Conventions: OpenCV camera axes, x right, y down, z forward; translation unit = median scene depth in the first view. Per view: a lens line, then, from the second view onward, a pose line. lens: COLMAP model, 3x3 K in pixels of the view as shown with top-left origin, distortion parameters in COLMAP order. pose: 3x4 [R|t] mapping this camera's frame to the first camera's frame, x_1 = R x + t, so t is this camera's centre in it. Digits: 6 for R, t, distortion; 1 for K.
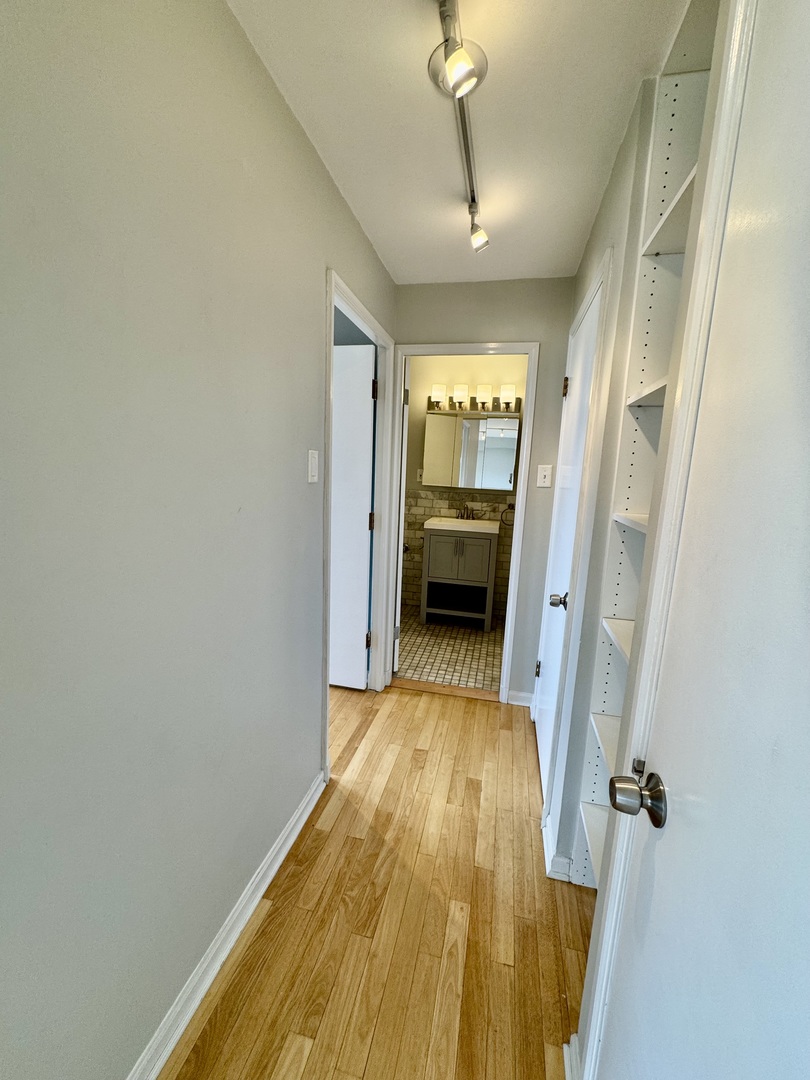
lens RADIAL K [[430.6, 0, 407.1], [0, 430.6, 536.9], [0, 0, 1]] dist [-0.000859, 0.000225]
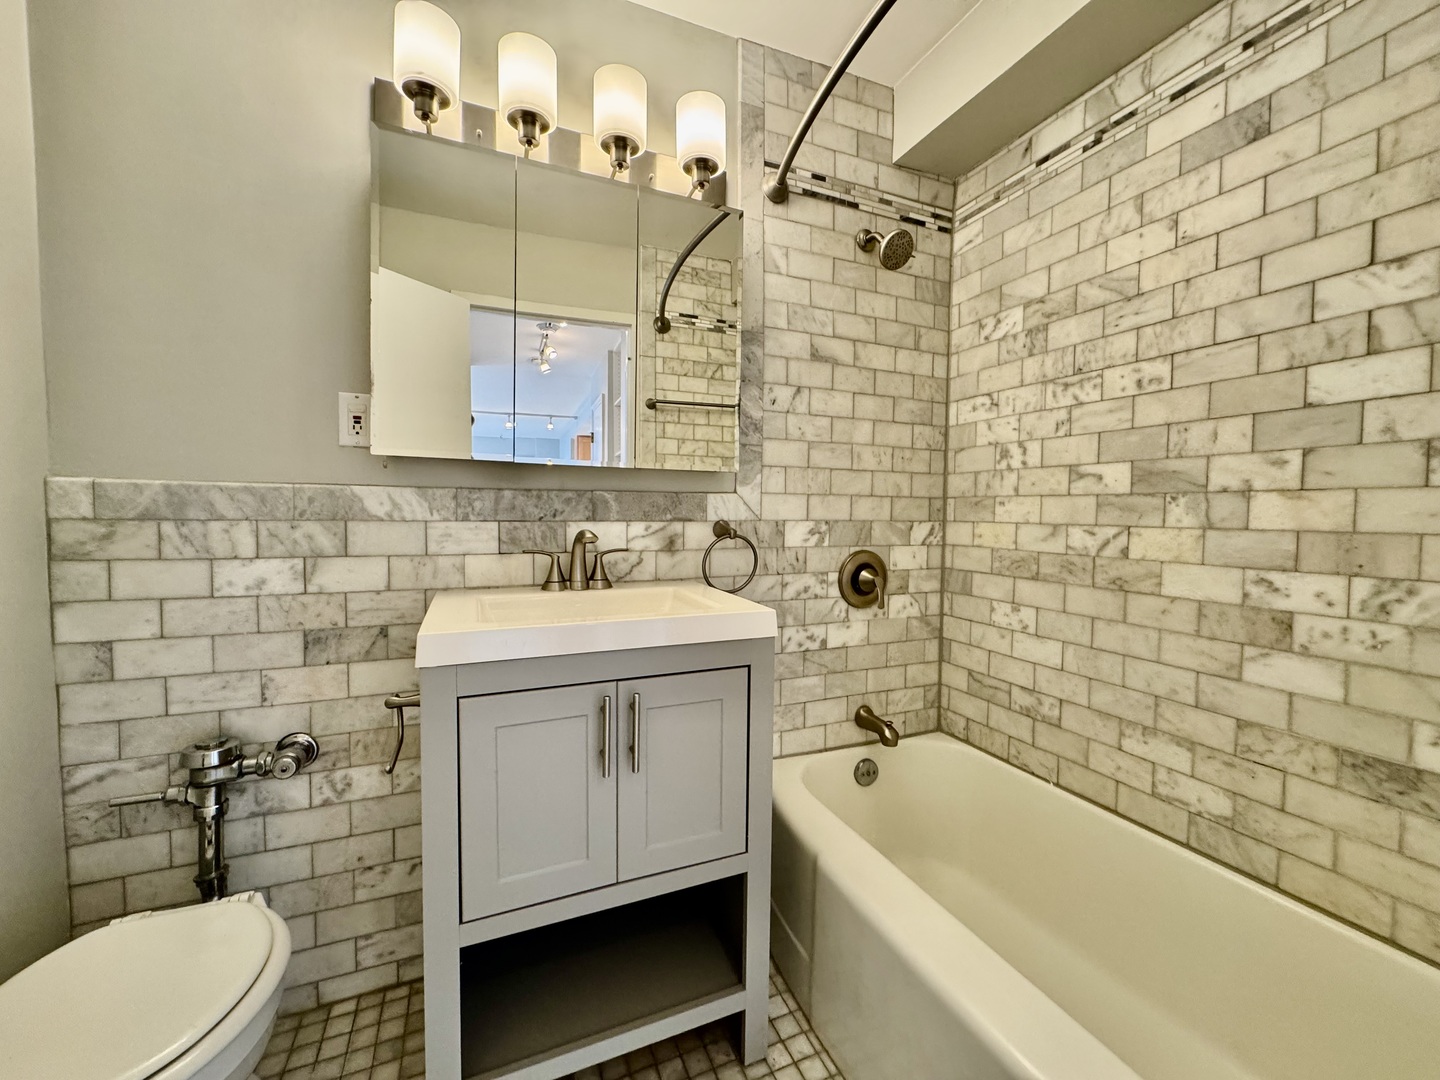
lens RADIAL K [[574.2, 0, 717.2], [0, 574.2, 536.4], [0, 0, 1]] dist [-0.000859, 0.000225]
pose [[0.811980, -0.057883, 0.580809, 0.005909], [0.125279, 0.989163, -0.076563, -0.034984], [-0.570083, 0.134931, 0.810432, 0.666283]]
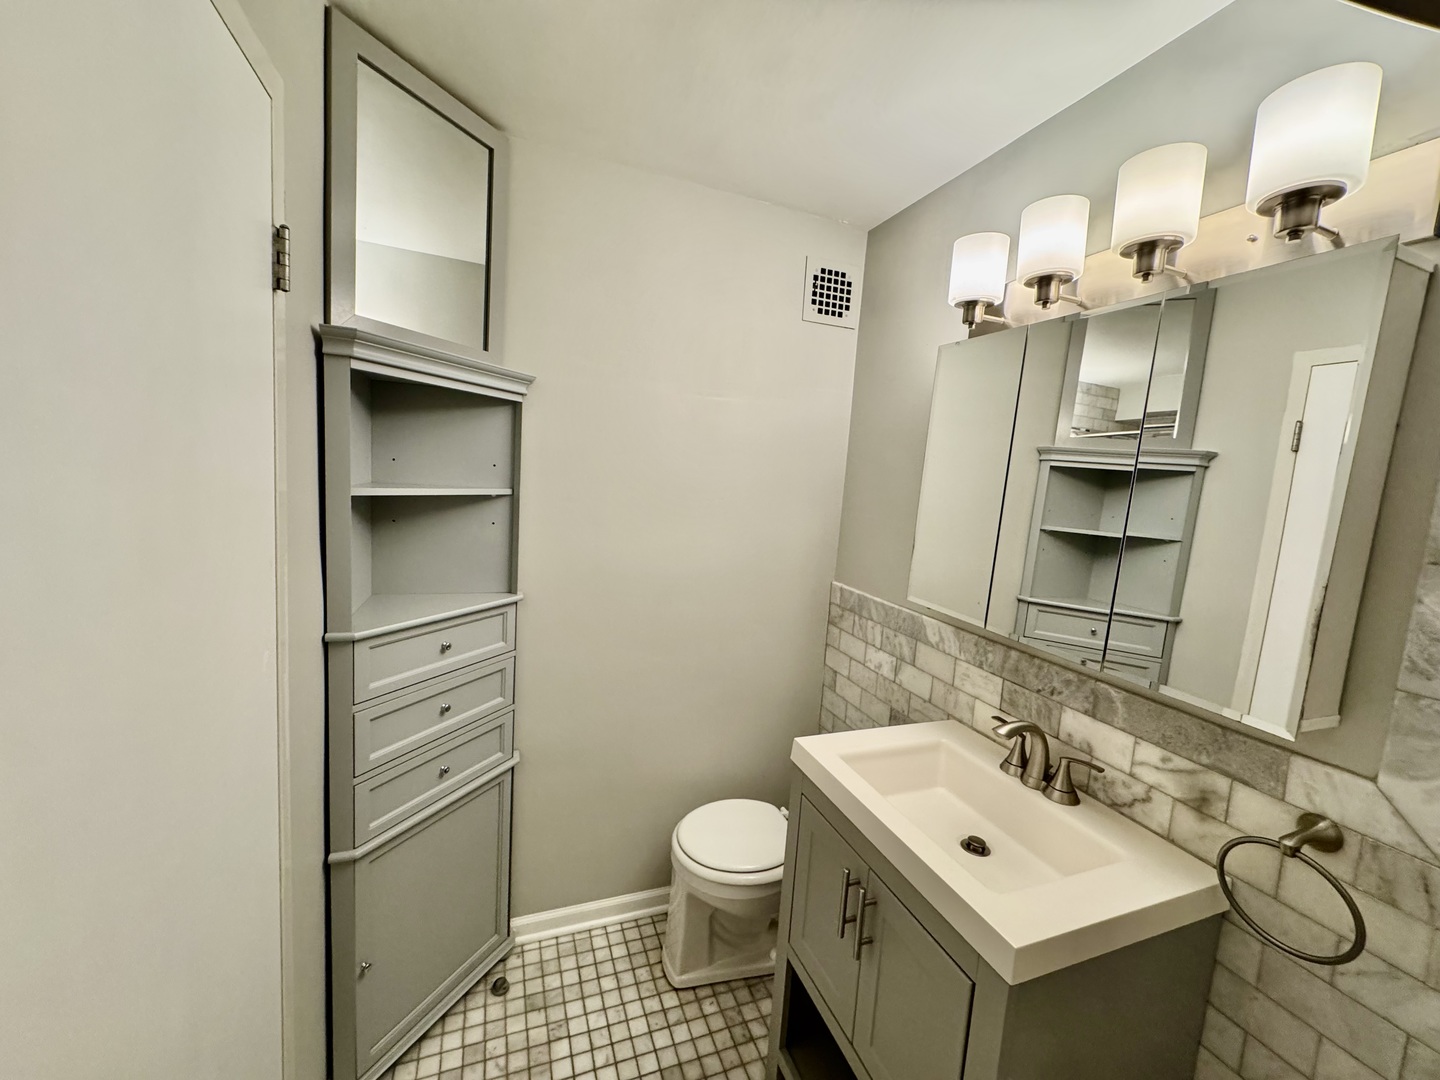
lens RADIAL K [[574.2, 0, 719.8], [0, 574.2, 538.3], [0, 0, 1]] dist [-0.000859, 0.000225]
pose [[0.552357, 0.089592, -0.828779, 0.279228], [-0.184638, 0.982662, -0.016829, -0.130509], [0.812903, 0.162320, 0.559322, 0.671981]]
